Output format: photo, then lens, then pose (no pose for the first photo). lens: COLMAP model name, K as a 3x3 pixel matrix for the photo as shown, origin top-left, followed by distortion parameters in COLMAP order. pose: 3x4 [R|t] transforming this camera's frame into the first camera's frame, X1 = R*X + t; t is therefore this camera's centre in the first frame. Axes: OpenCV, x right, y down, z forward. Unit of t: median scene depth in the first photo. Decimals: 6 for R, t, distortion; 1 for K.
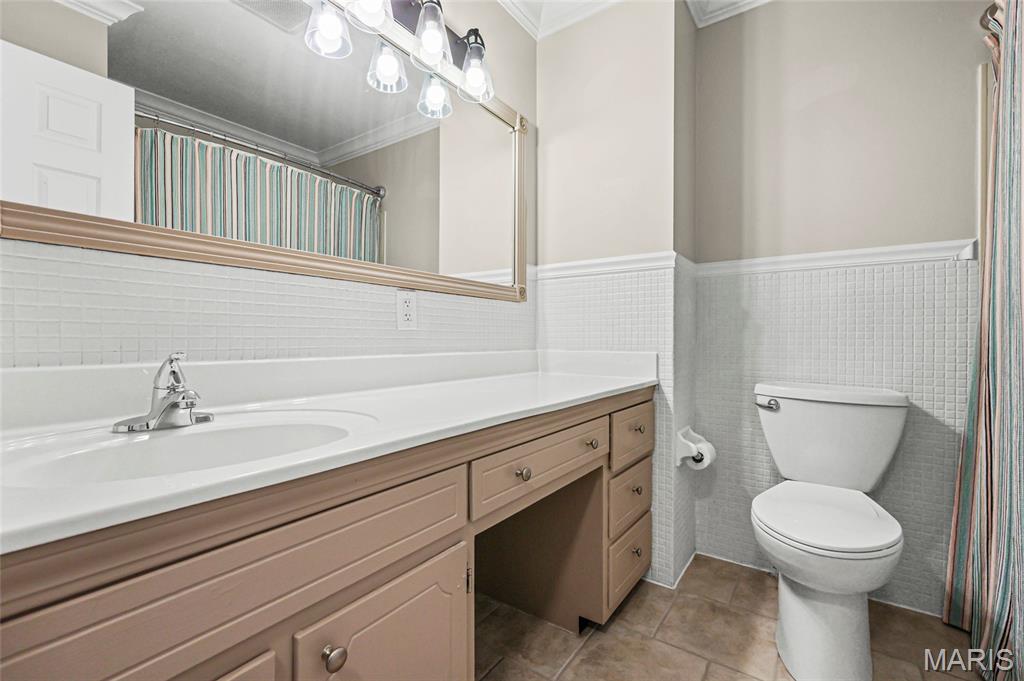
lens RADIAL K [[449.5, 0, 511.9], [0, 449.5, 341.1], [0, 0, 1]] dist [0.007326, -0.000847]
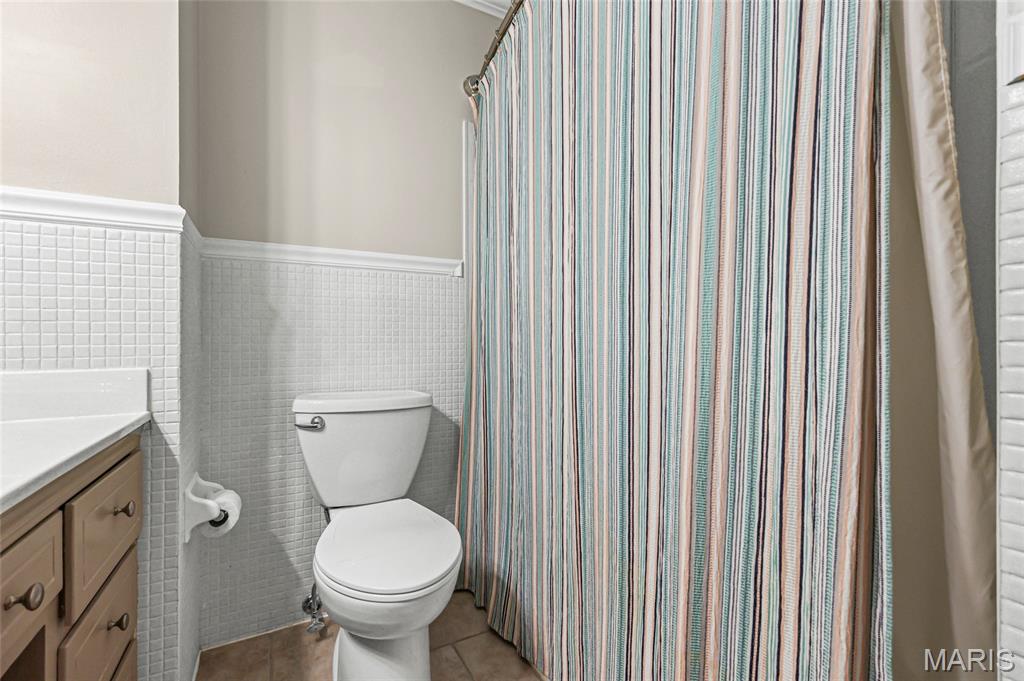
lens RADIAL K [[449.5, 0, 510.0], [0, 449.5, 338.4], [0, 0, 1]] dist [0.007326, -0.000847]
pose [[0.457405, 0.001413, 0.889257, 0.005839], [0.003006, 0.999991, -0.003135, -0.011048], [-0.889253, 0.004107, 0.457397, 0.294325]]
